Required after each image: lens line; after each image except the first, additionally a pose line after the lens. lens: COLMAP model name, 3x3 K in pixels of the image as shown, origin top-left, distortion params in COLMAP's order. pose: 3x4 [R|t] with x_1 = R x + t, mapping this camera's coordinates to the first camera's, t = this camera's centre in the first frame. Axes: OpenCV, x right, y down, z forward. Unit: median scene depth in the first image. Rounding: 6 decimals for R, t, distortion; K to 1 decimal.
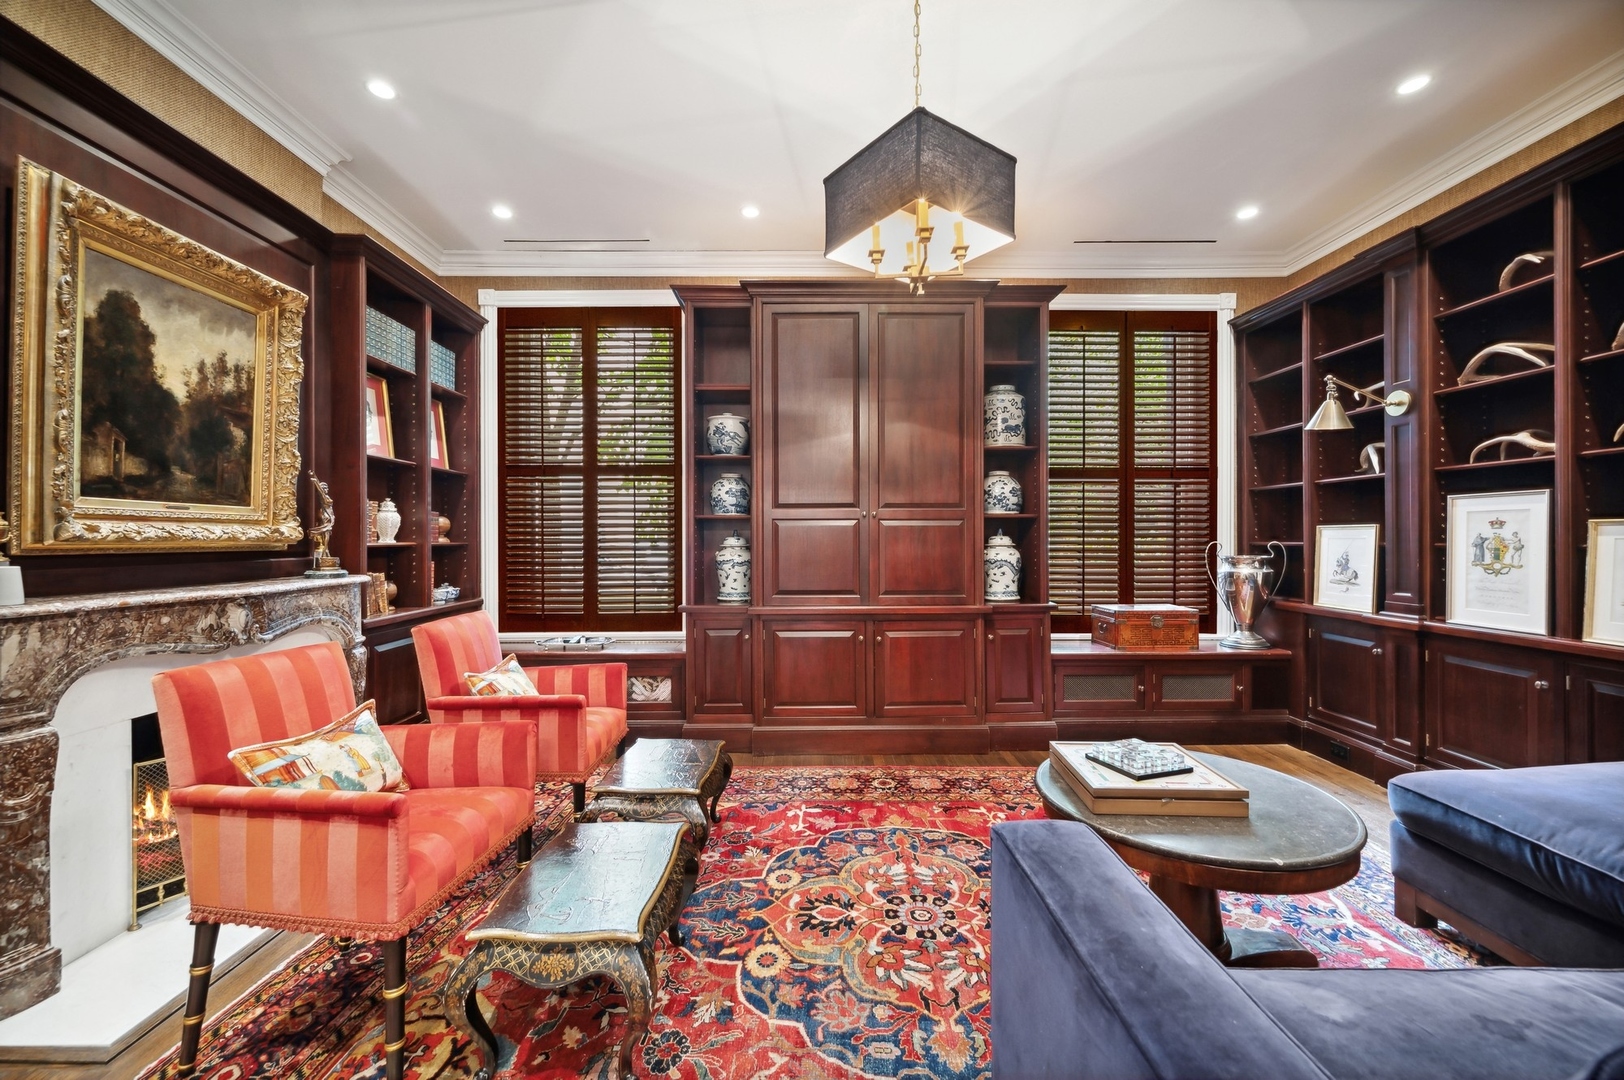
lens RADIAL K [[647.8, 0, 808.0], [0, 647.8, 536.3], [0, 0, 1]] dist [-0.000473, -0.000024]
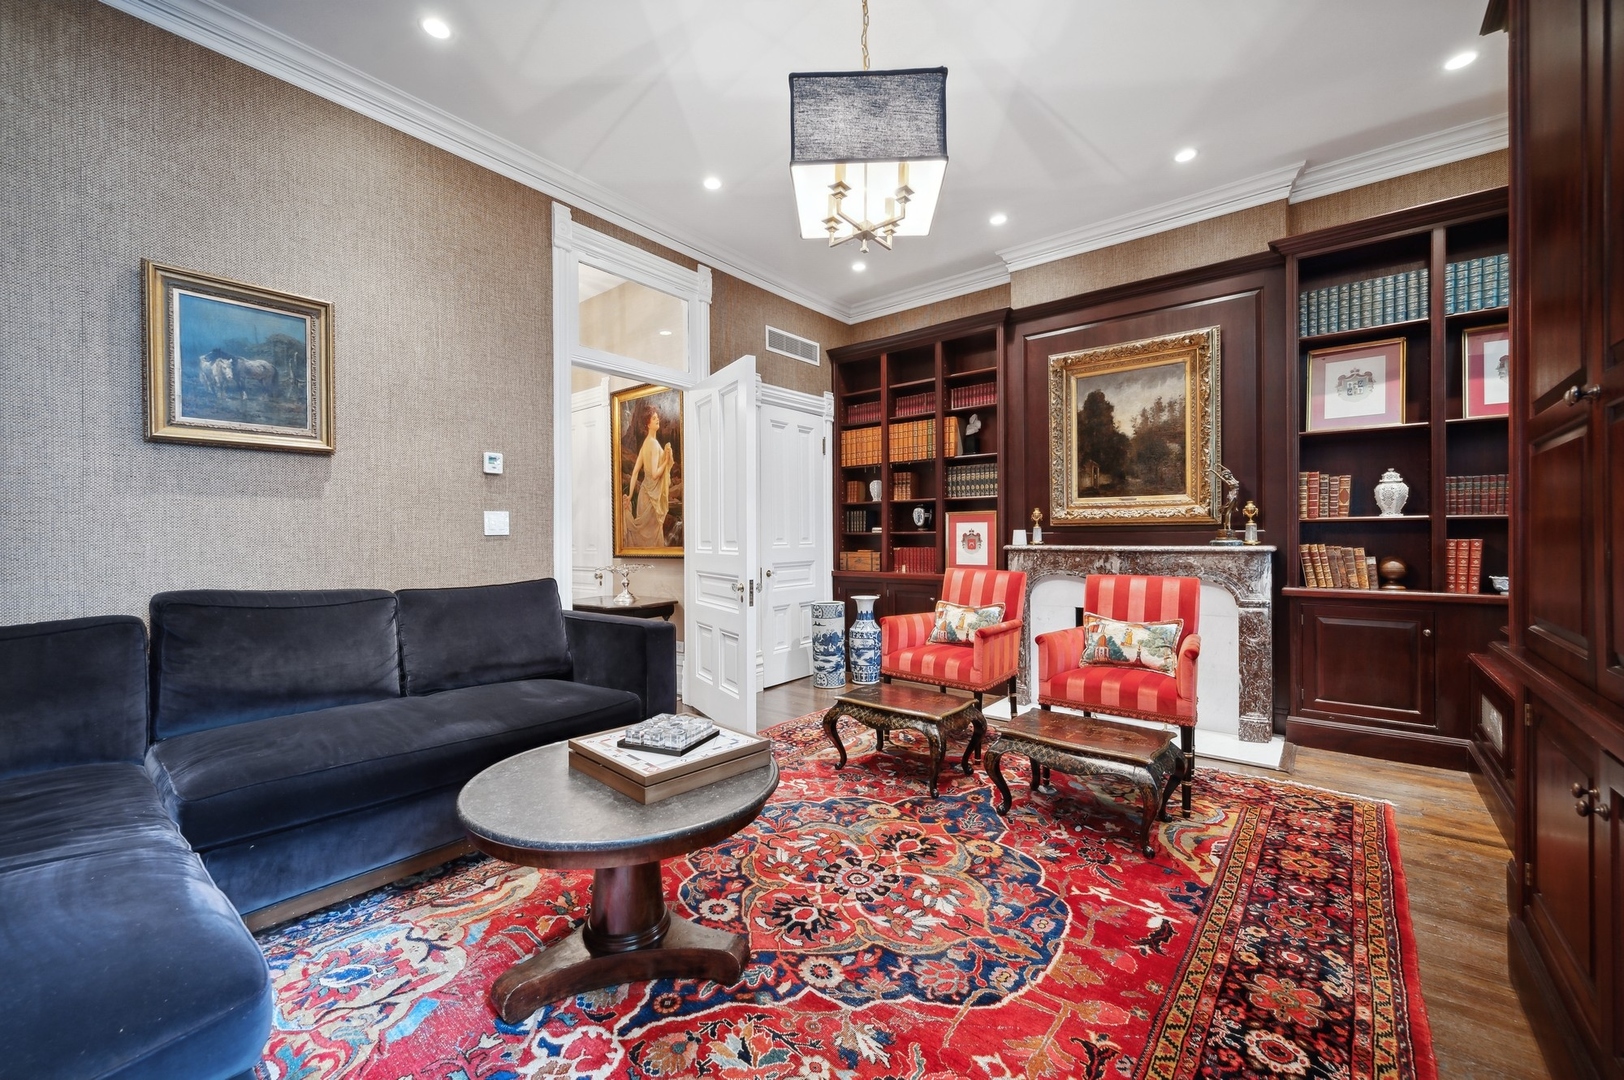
lens RADIAL K [[647.8, 0, 810.7], [0, 647.8, 538.0], [0, 0, 1]] dist [-0.000473, -0.000024]
pose [[-0.639985, 0.009452, -0.768329, 0.915470], [0.009025, 0.999948, 0.004783, 0.043866], [0.768335, -0.003873, -0.640037, 1.466630]]
